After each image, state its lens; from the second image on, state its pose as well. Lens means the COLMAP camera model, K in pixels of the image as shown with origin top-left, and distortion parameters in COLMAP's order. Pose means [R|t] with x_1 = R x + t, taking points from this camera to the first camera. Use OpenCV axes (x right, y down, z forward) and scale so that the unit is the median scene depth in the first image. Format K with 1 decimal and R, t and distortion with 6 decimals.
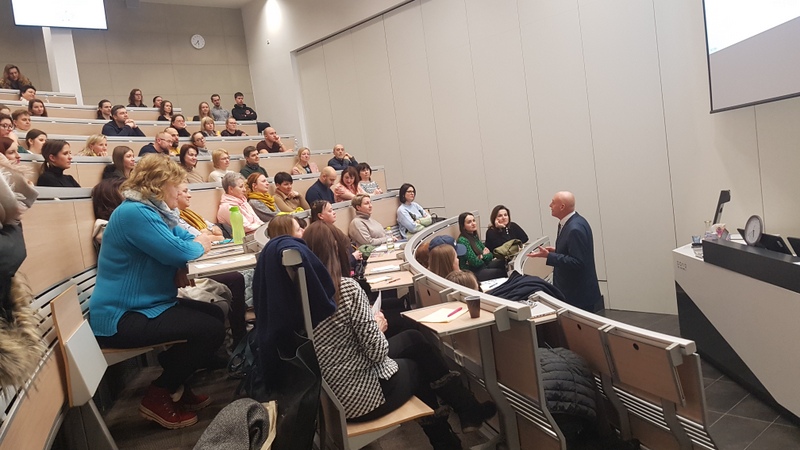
lens RADIAL K [[630.0, 0, 389.6], [0, 630.0, 221.1], [0, 0, 1]] dist [-0.004378, -0.019981]
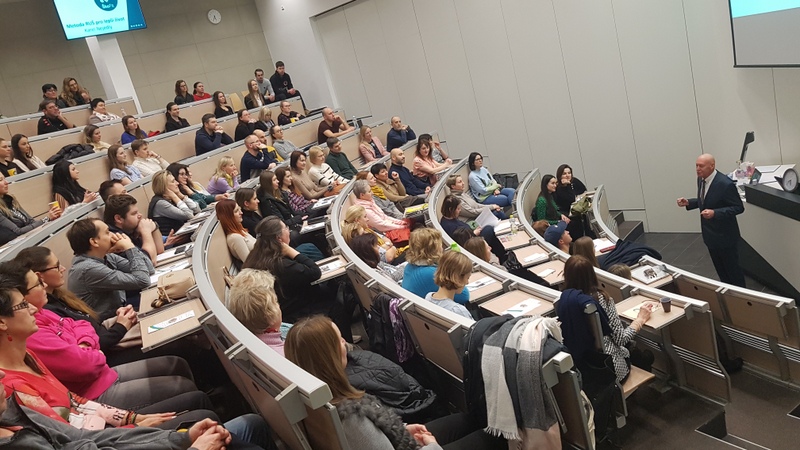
lens RADIAL K [[630.0, 0, 401.8], [0, 630.0, 236.9], [0, 0, 1]] dist [-0.004378, -0.019981]
pose [[0.987991, -0.143791, 0.056557, -0.212302], [0.131915, 0.975543, 0.175822, -0.142609], [-0.080456, -0.166250, 0.982796, -0.160466]]
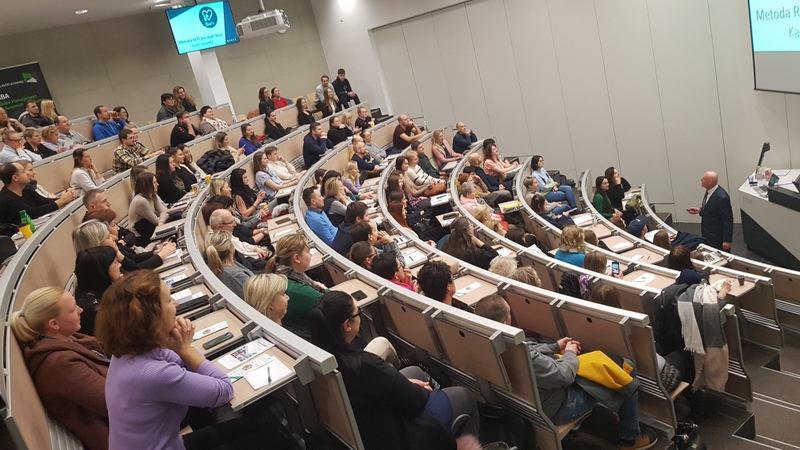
lens RADIAL K [[630.0, 0, 403.5], [0, 630.0, 214.9], [0, 0, 1]] dist [-0.004378, -0.019981]
pose [[0.985369, -0.141615, 0.094838, -0.453008], [0.123699, 0.977007, 0.173656, -0.230727], [-0.117249, -0.159384, 0.980229, -0.368304]]
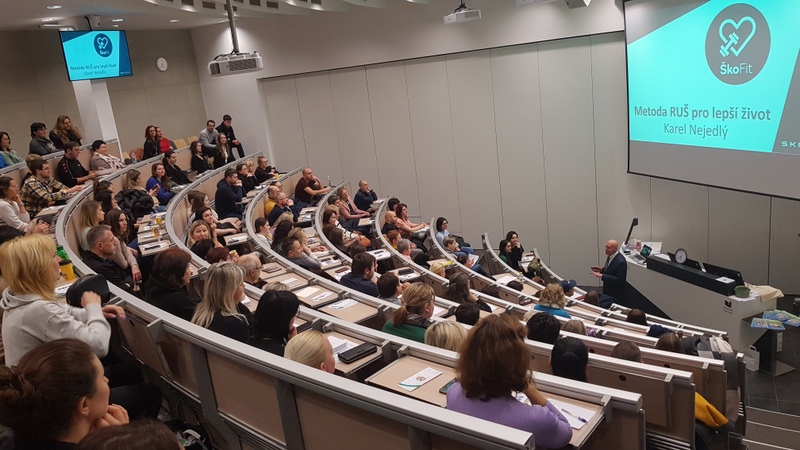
lens RADIAL K [[630.0, 0, 393.4], [0, 630.0, 231.5], [0, 0, 1]] dist [-0.004378, -0.019981]
pose [[0.918527, -0.081391, 0.386891, -0.712809], [0.031770, 0.990611, 0.132970, -0.248600], [-0.394081, -0.109845, 0.912488, -0.315349]]
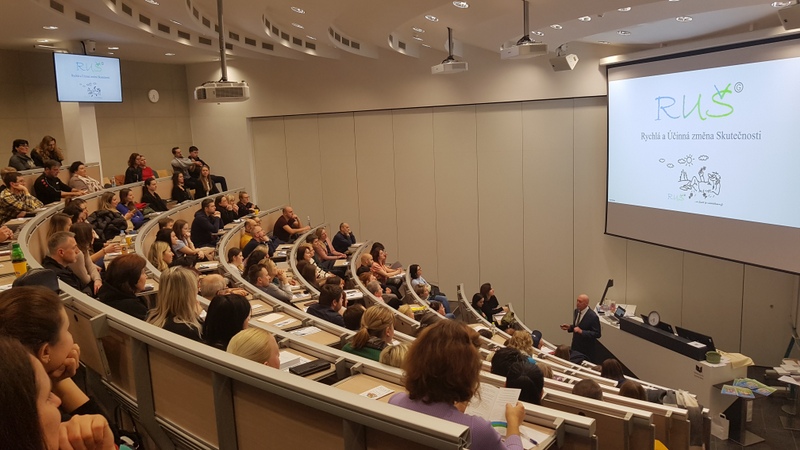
lens RADIAL K [[630.0, 0, 394.4], [0, 630.0, 221.6], [0, 0, 1]] dist [-0.004378, -0.019981]
pose [[0.908811, 0.025567, 0.416424, -0.699832], [-0.041507, 0.998709, 0.029268, -0.220450], [-0.415139, -0.043883, 0.908699, -0.317911]]
